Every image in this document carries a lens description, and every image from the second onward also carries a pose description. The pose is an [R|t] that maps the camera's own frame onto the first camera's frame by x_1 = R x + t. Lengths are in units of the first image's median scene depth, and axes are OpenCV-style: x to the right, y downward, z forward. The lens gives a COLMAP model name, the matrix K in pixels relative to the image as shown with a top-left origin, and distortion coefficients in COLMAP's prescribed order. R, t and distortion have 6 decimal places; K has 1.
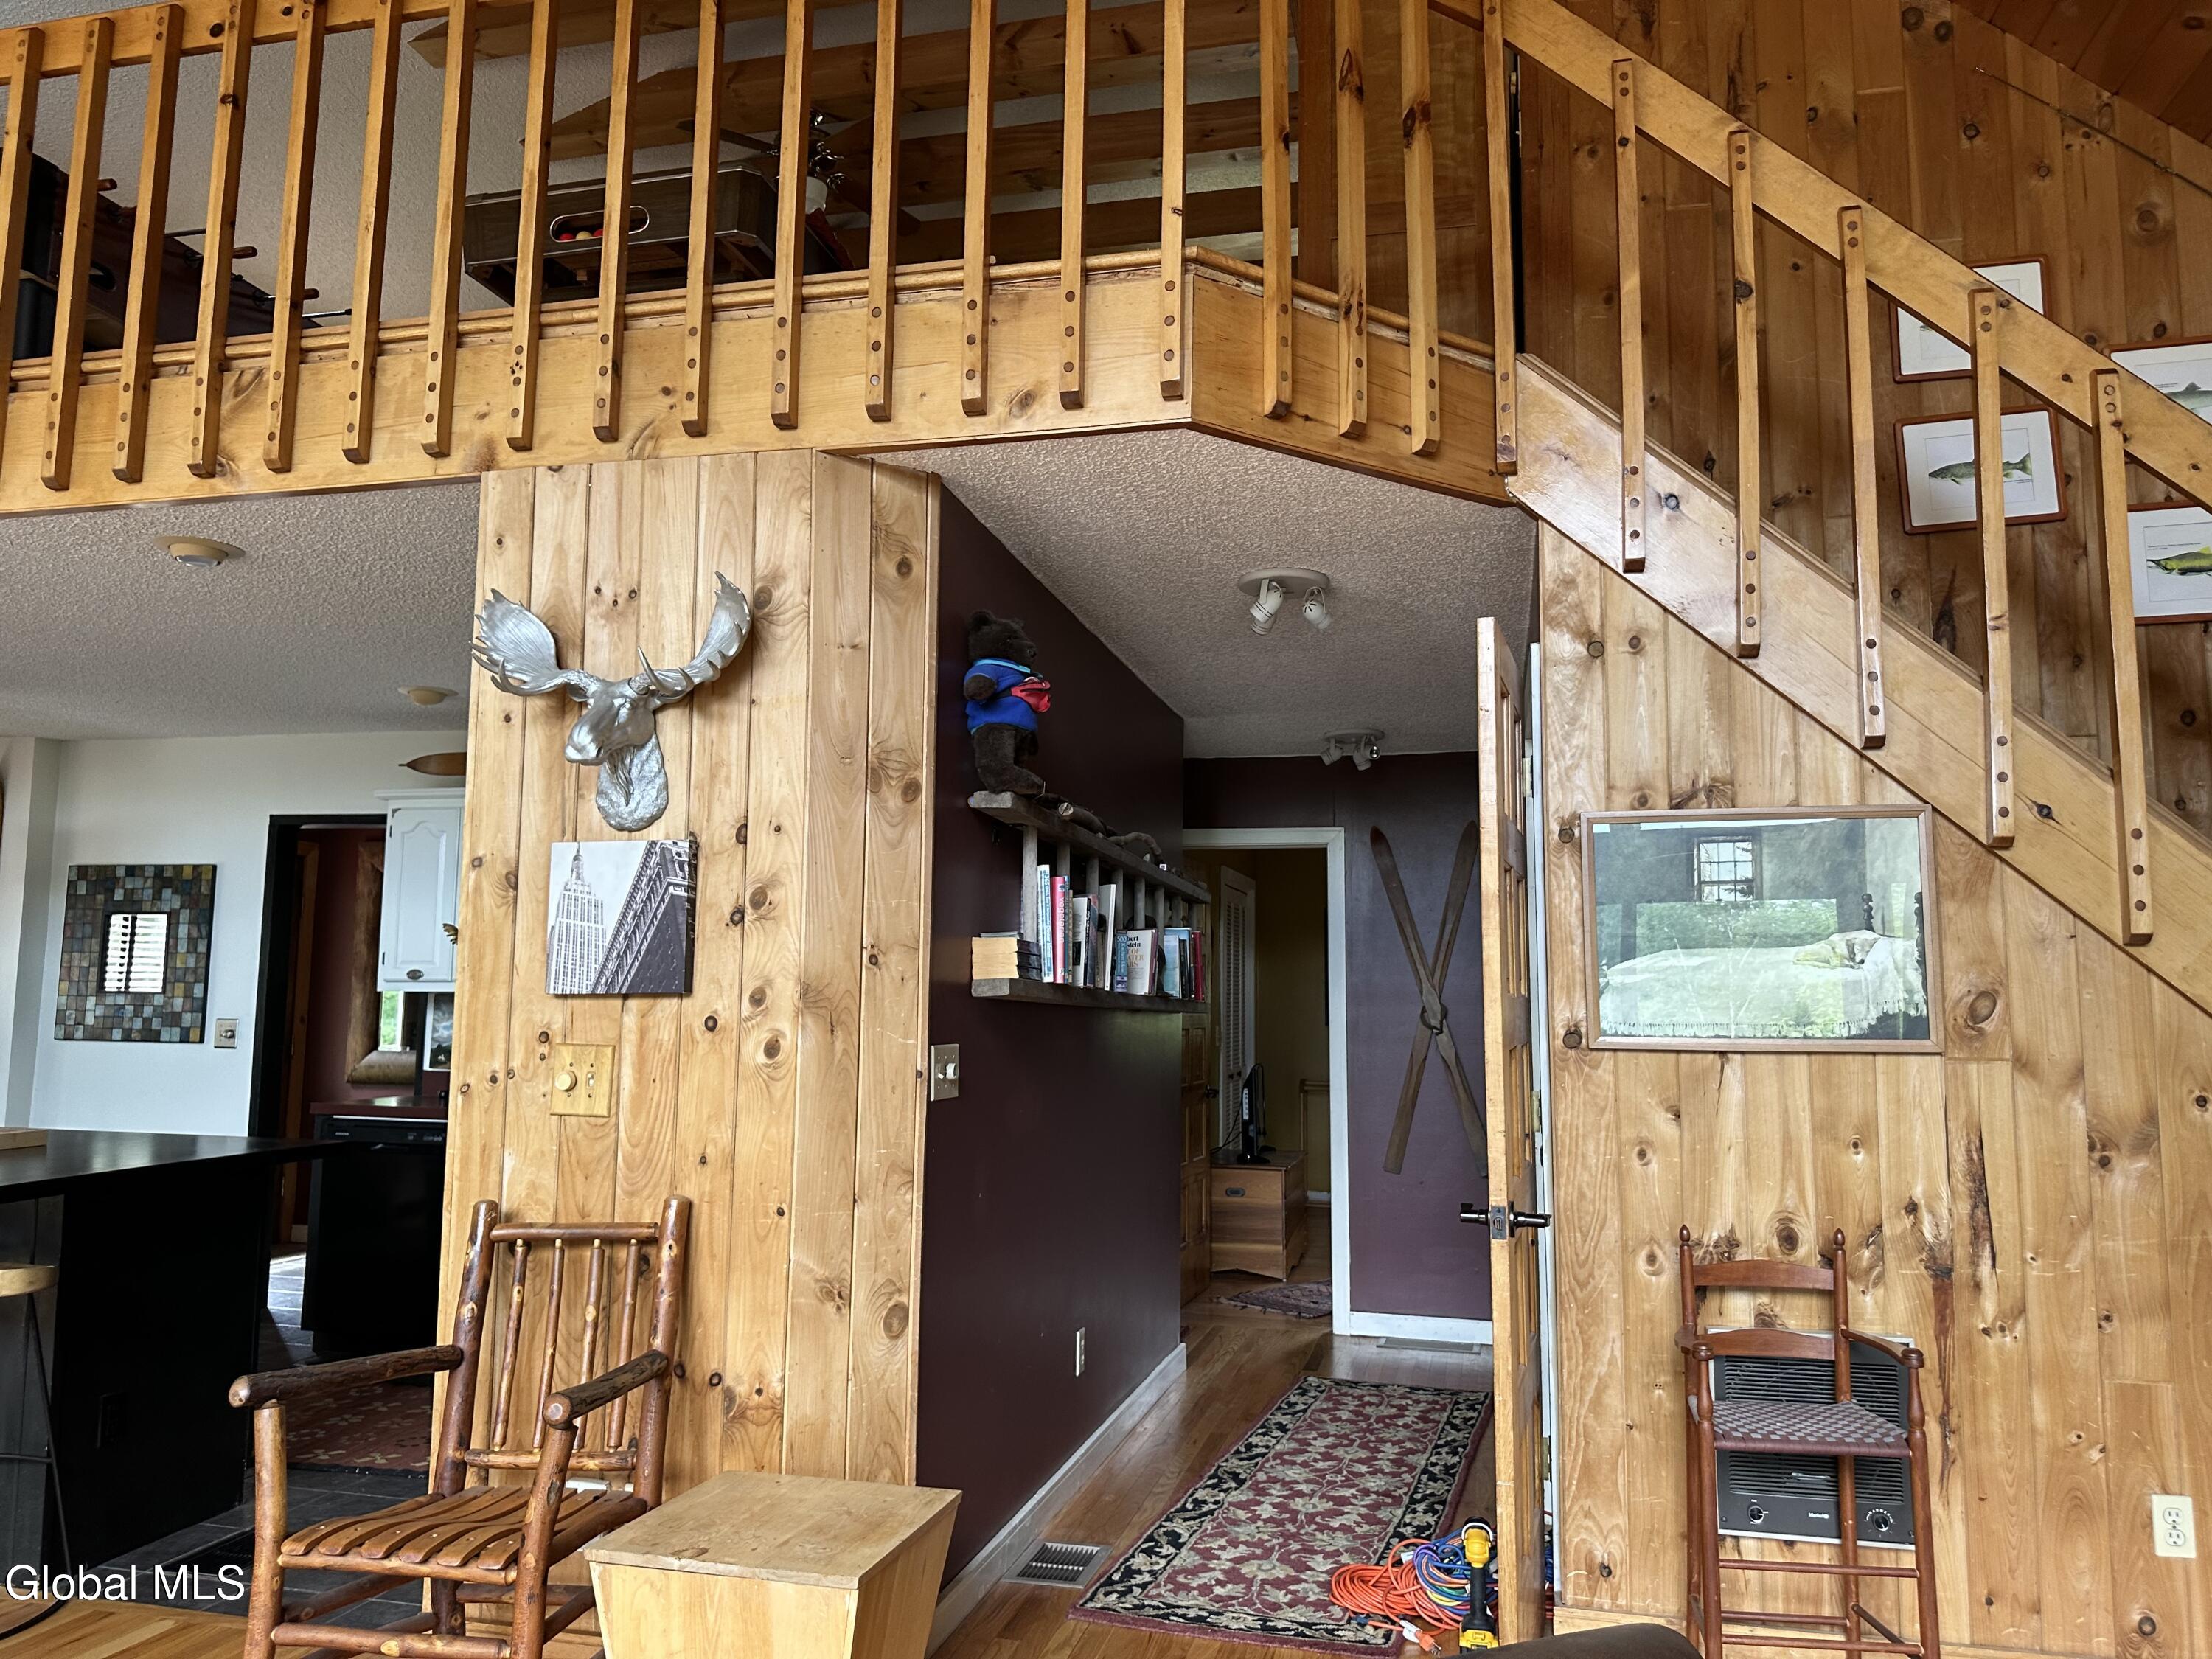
lens RADIAL K [[1550.8, 0, 1106.0], [0, 1550.8, 829.5], [0, 0, 1]] dist [0.005080, -0.001025]
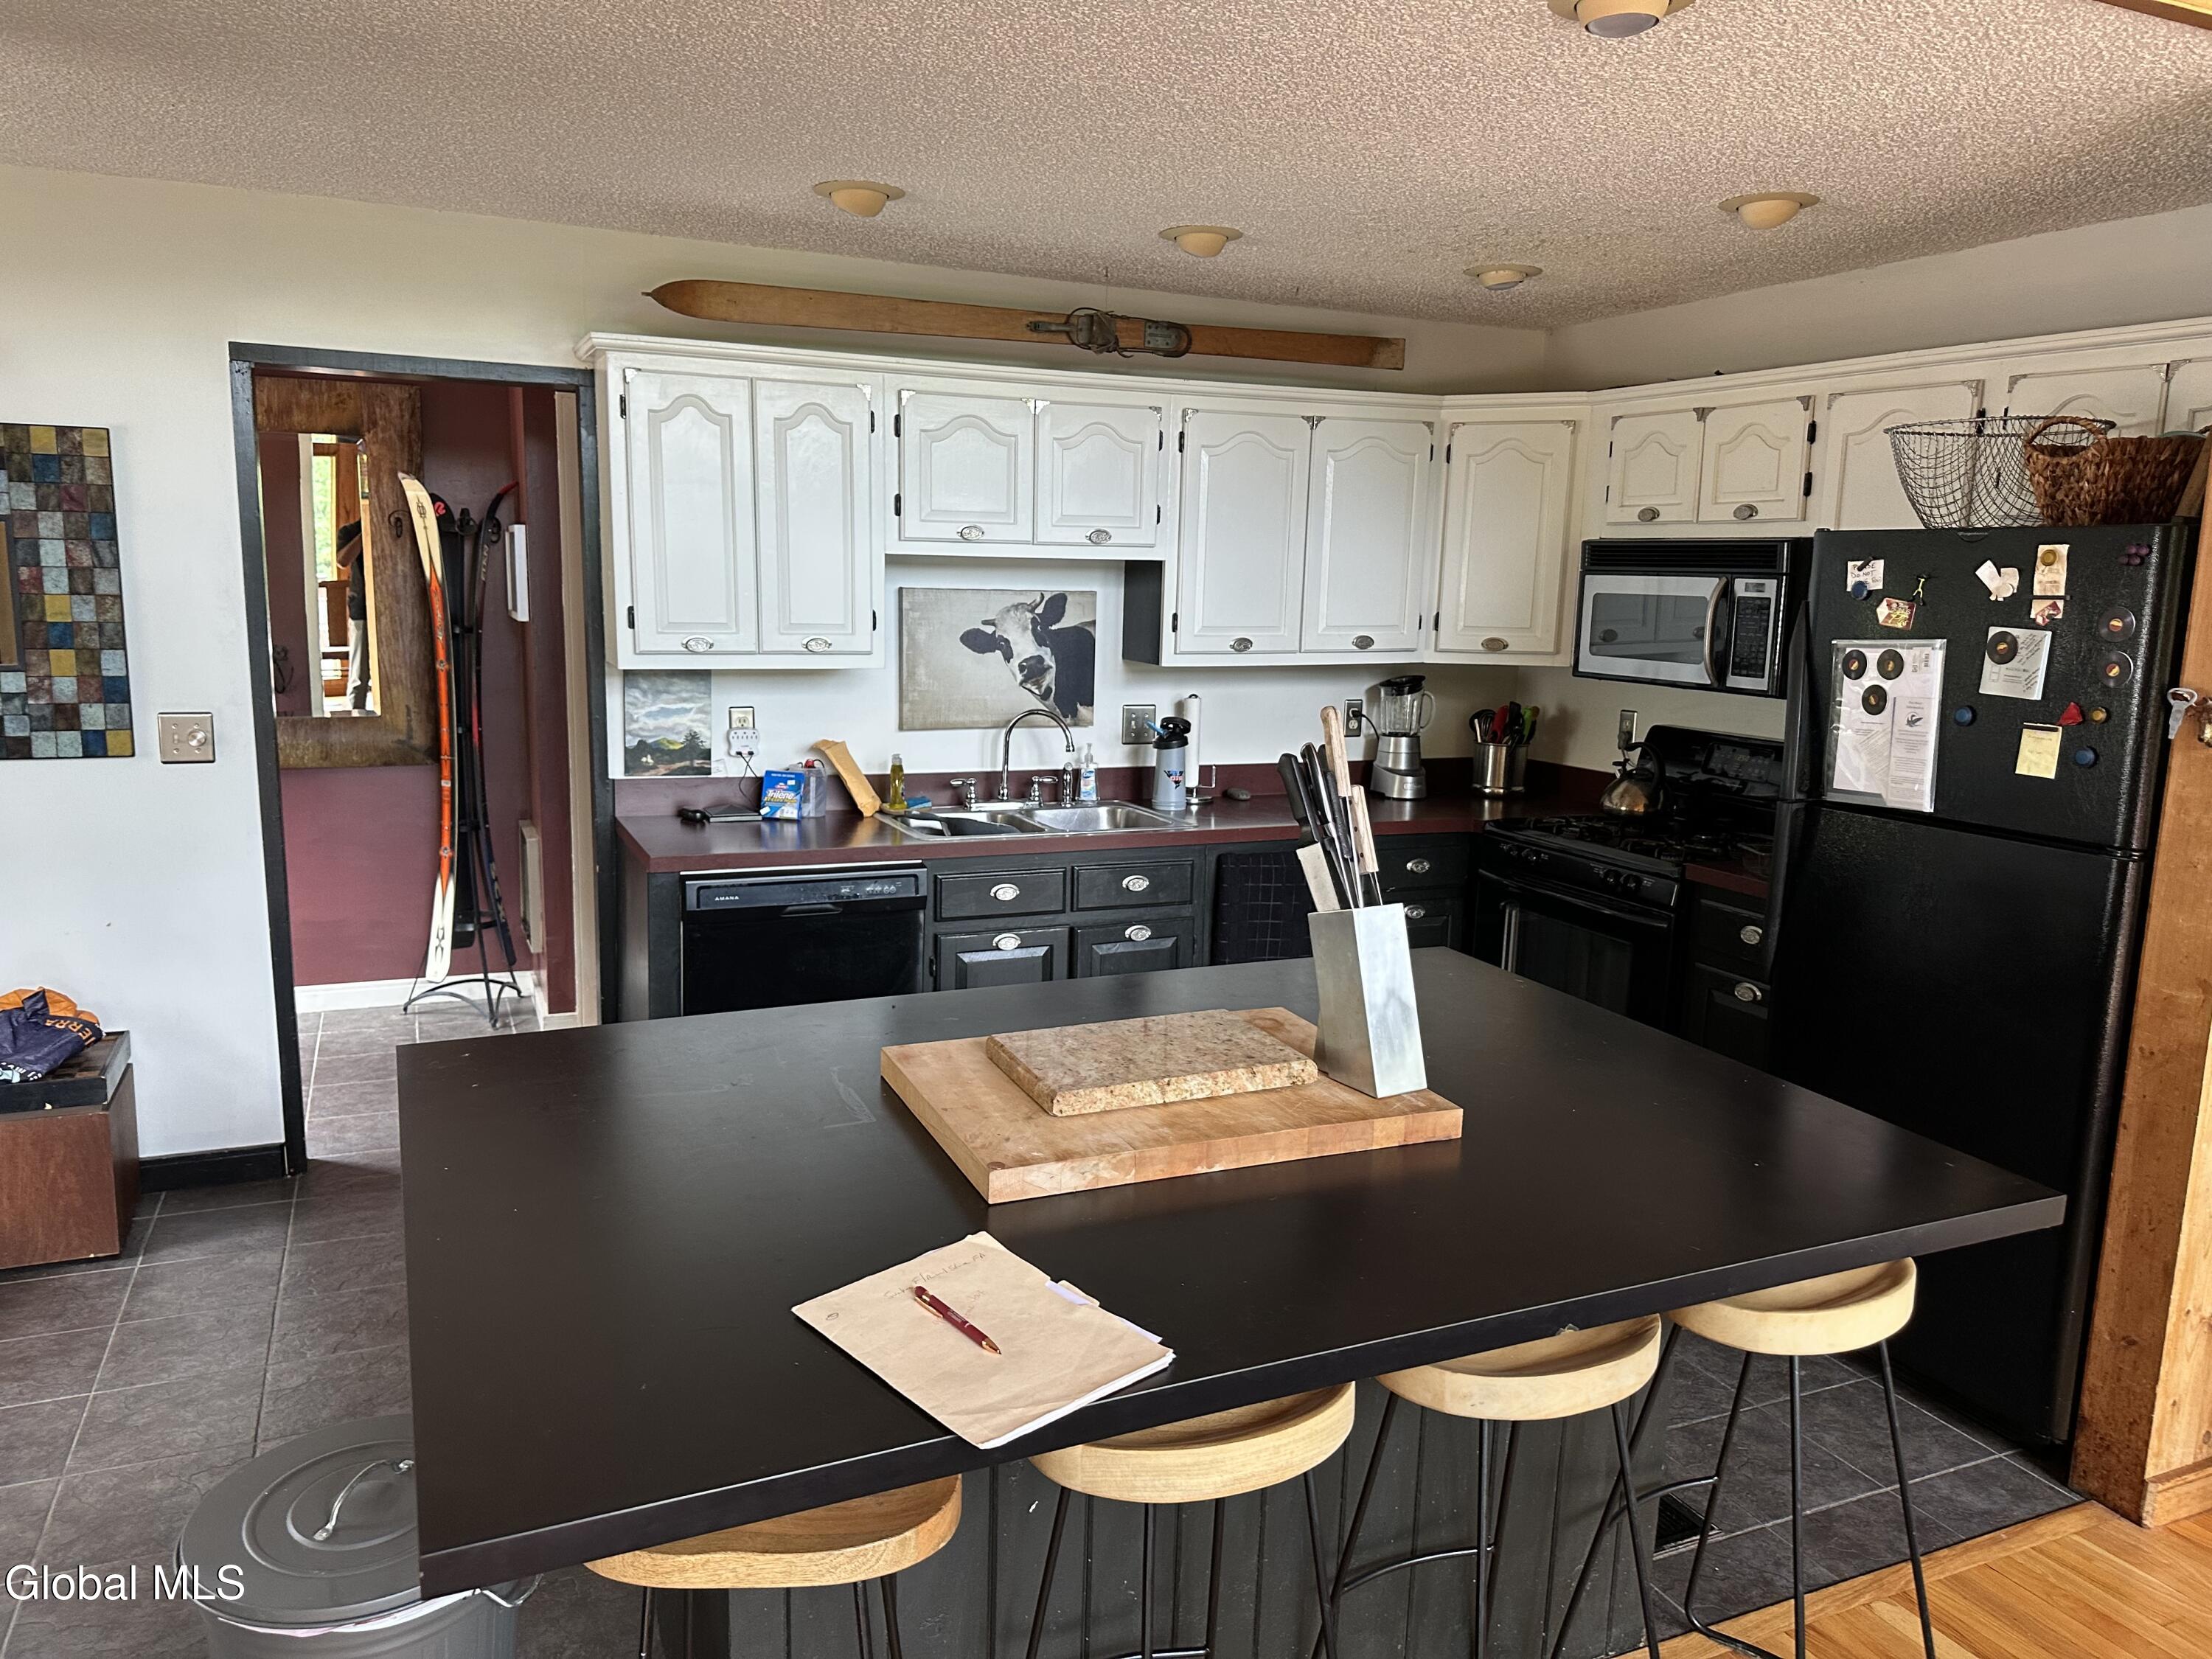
lens RADIAL K [[1550.8, 0, 1106.0], [0, 1550.8, 829.5], [0, 0, 1]] dist [0.005080, -0.001025]
pose [[0.796538, -0.094754, 0.597117, -0.636947], [-0.079561, 0.962625, 0.258887, -0.010571], [-0.599331, -0.253720, 0.759229, 0.353208]]
